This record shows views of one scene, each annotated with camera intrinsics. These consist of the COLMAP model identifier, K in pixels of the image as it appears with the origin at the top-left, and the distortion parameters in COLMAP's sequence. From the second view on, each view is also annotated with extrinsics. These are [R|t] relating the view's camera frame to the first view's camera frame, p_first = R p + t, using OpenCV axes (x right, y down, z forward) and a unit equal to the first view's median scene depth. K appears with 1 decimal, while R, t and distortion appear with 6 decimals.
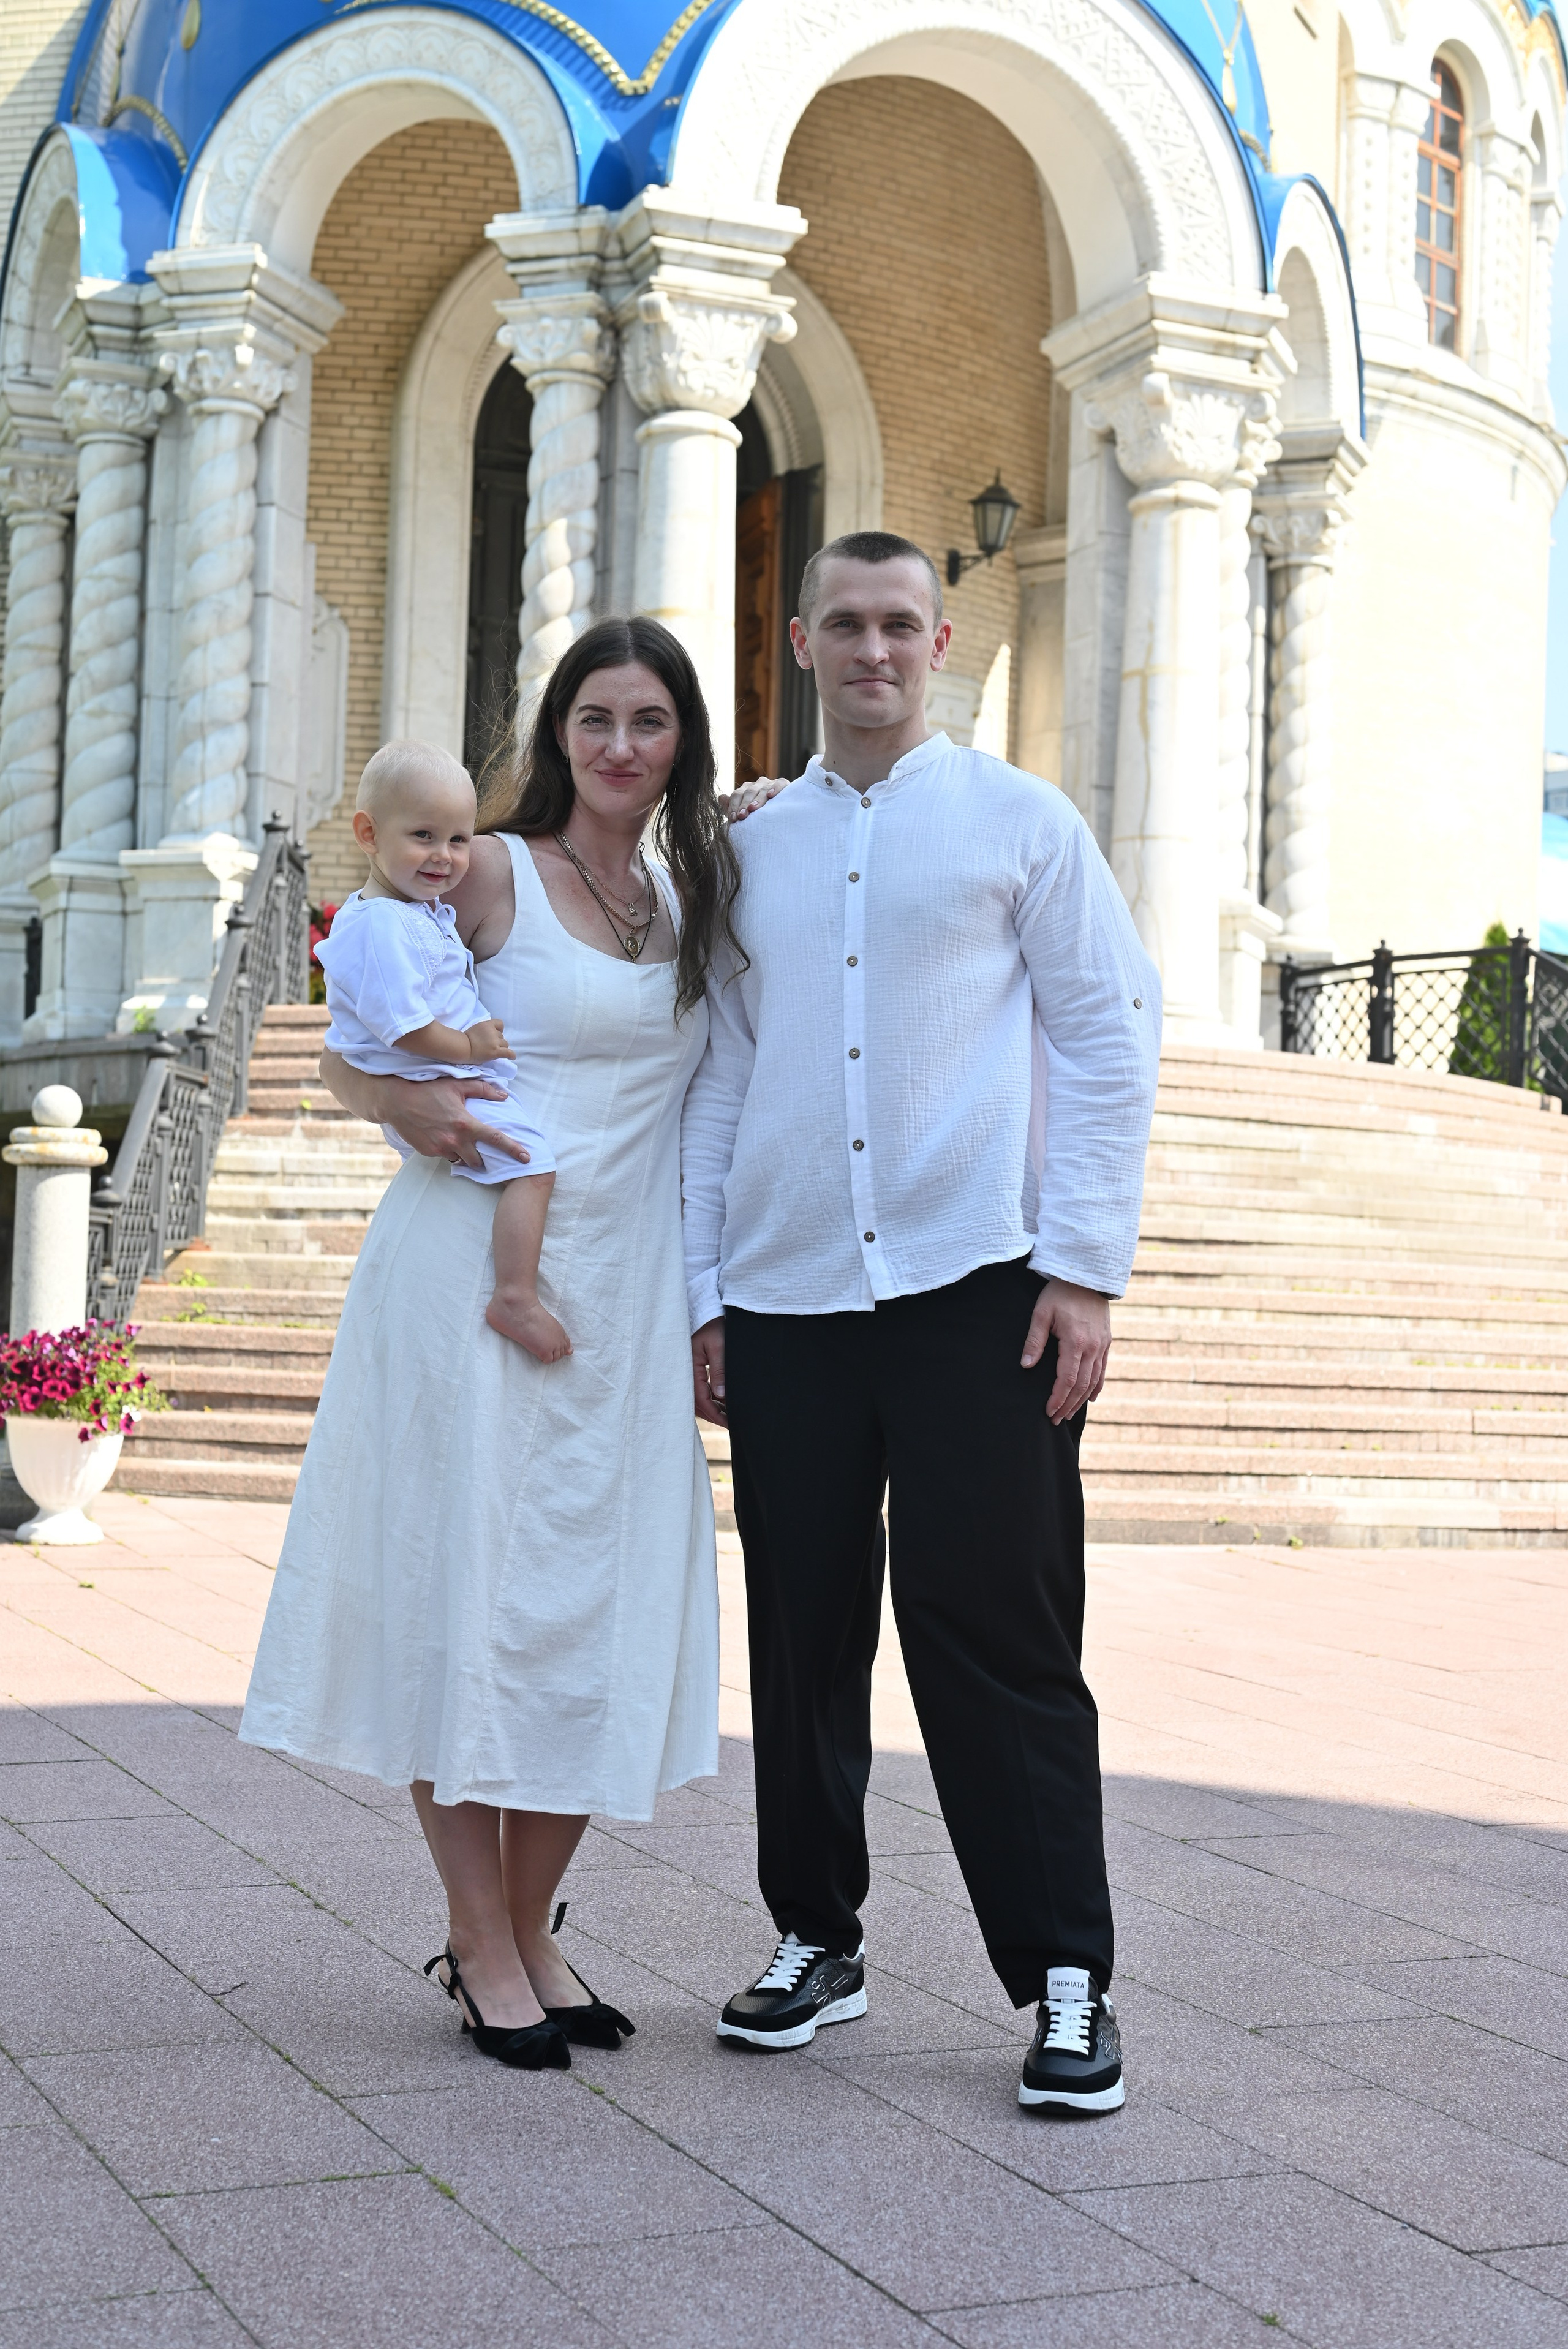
lens RADIAL K [[3407.2, 0, 782.5], [0, 3407.2, 1169.1], [0, 0, 1]] dist [-0.065423, 0.000000]
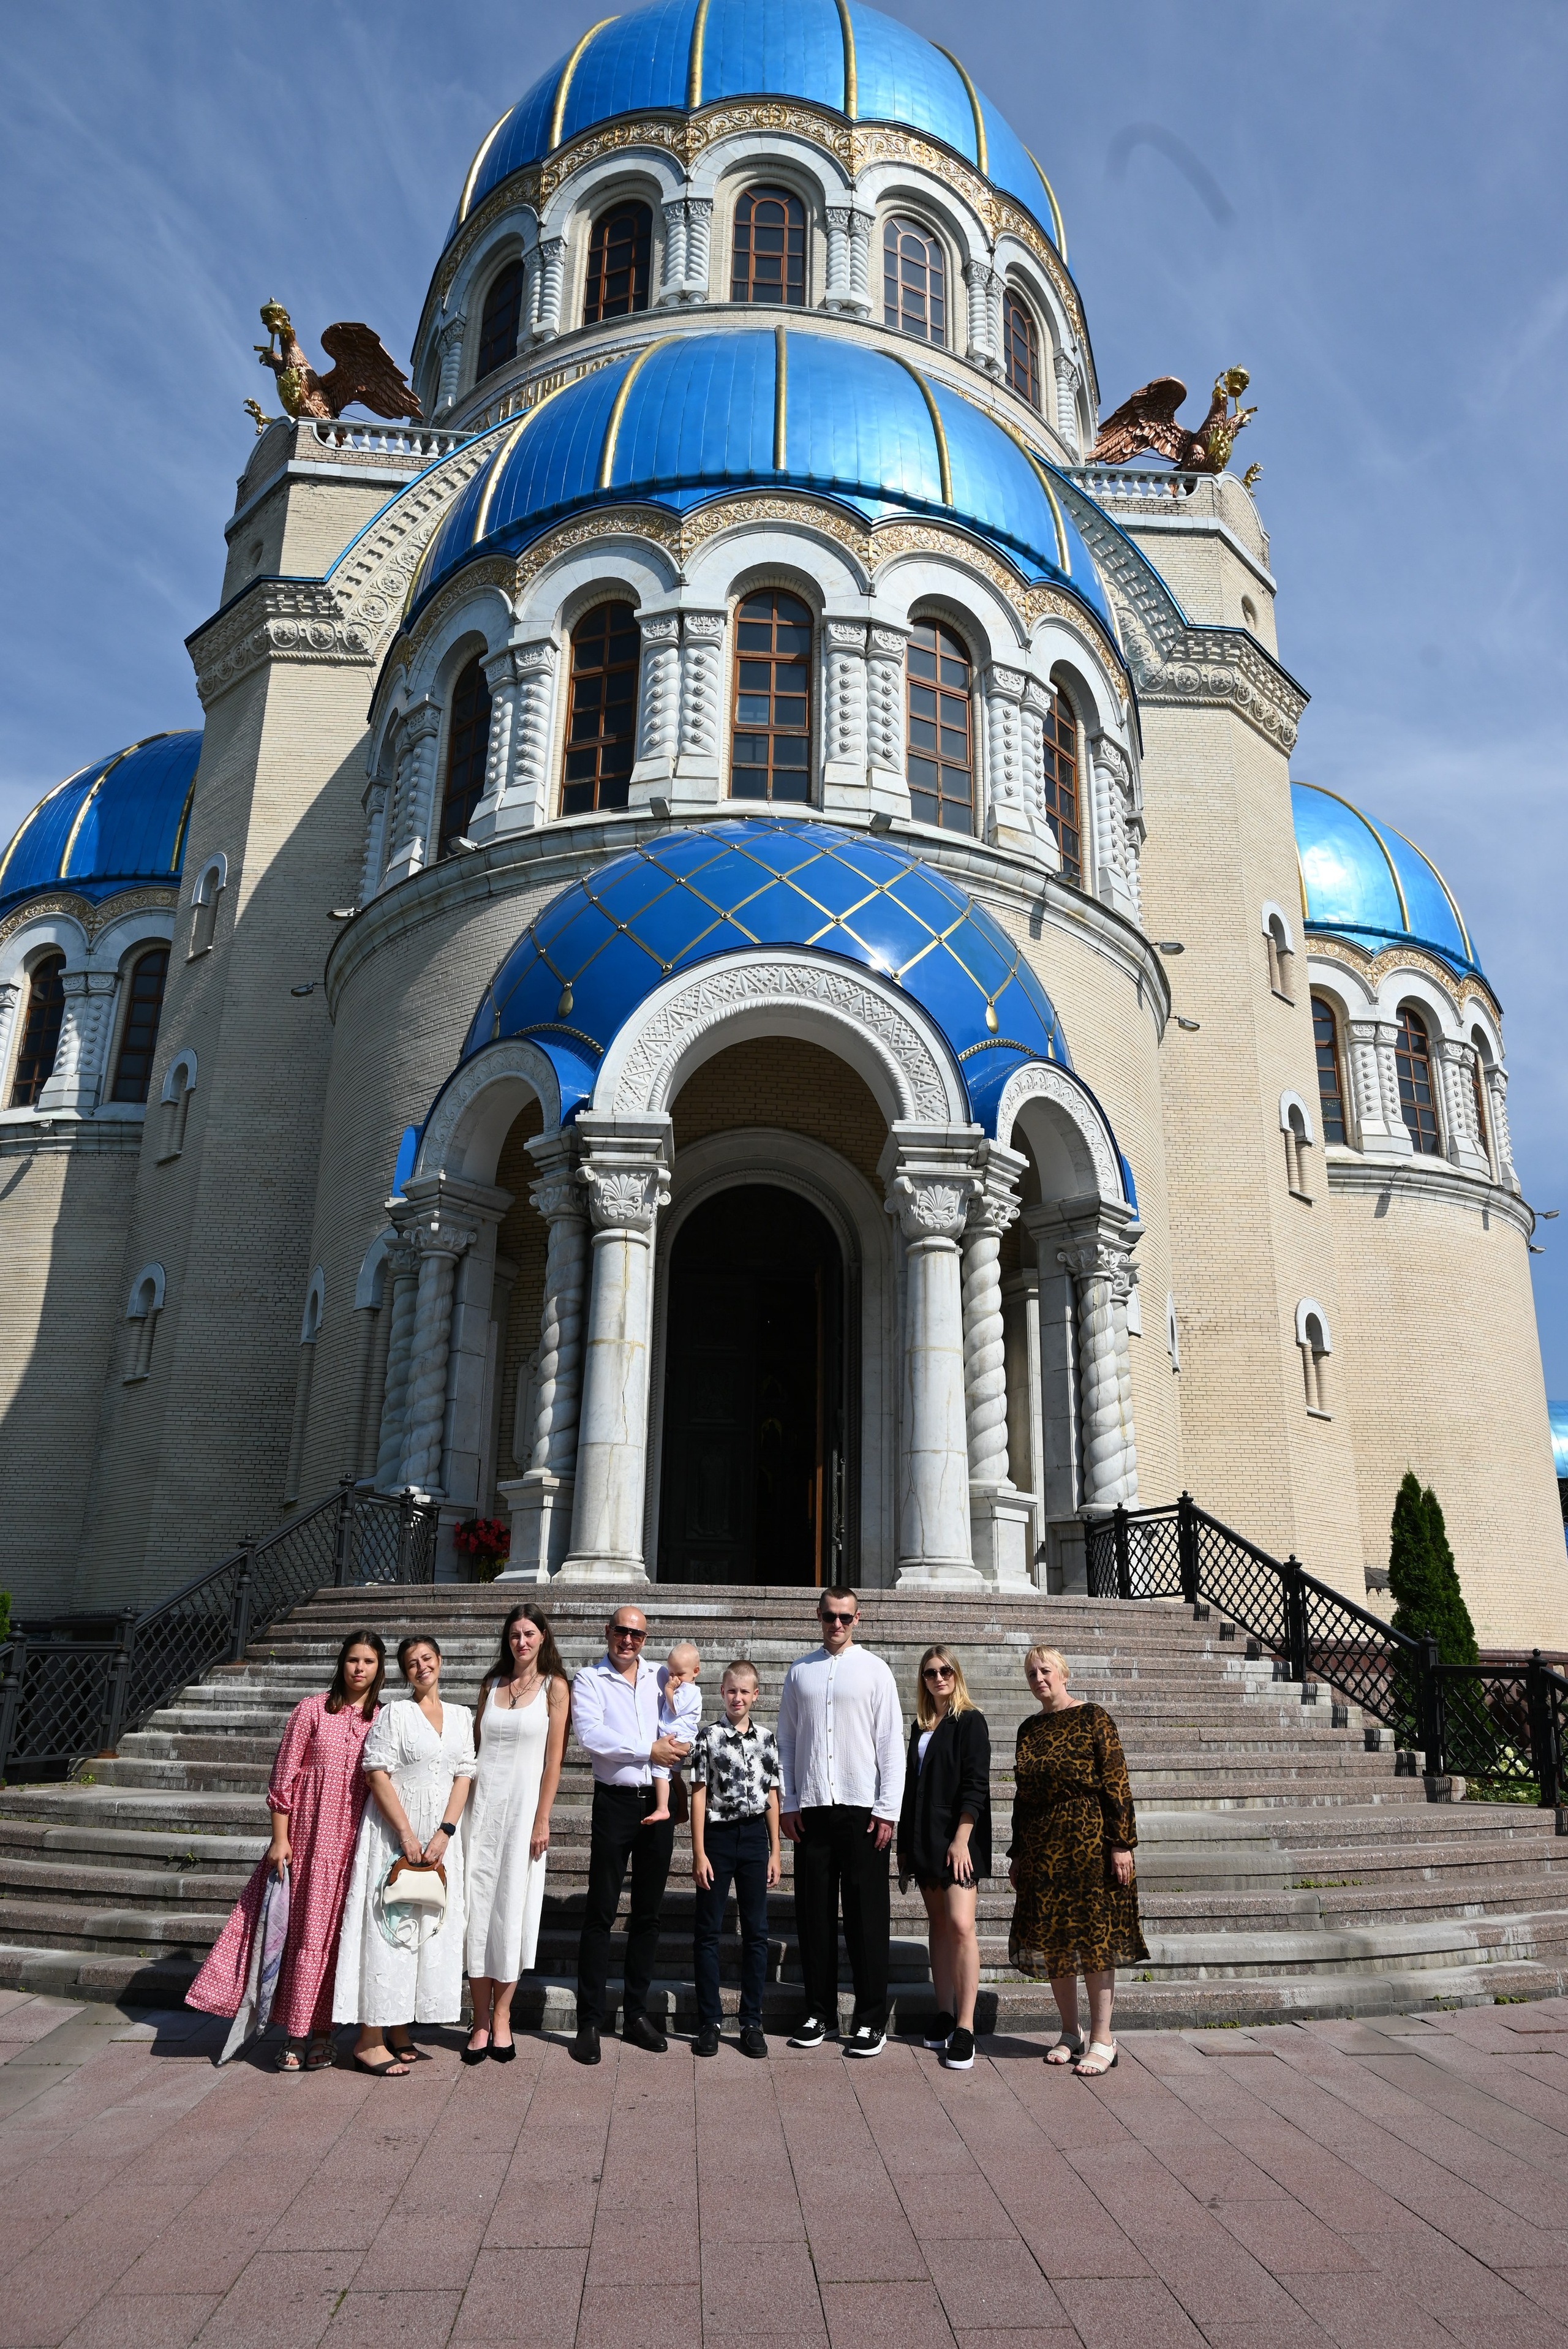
lens RADIAL K [[1515.0, 0, 786.9], [0, 1515.0, 1163.6], [0, 0, 1]] dist [-0.007904, 0.006120]
pose [[0.935248, -0.128411, -0.329882, 0.306021], [0.030590, 0.957718, -0.286079, -0.023807], [0.352669, 0.257464, 0.899631, 0.288452]]
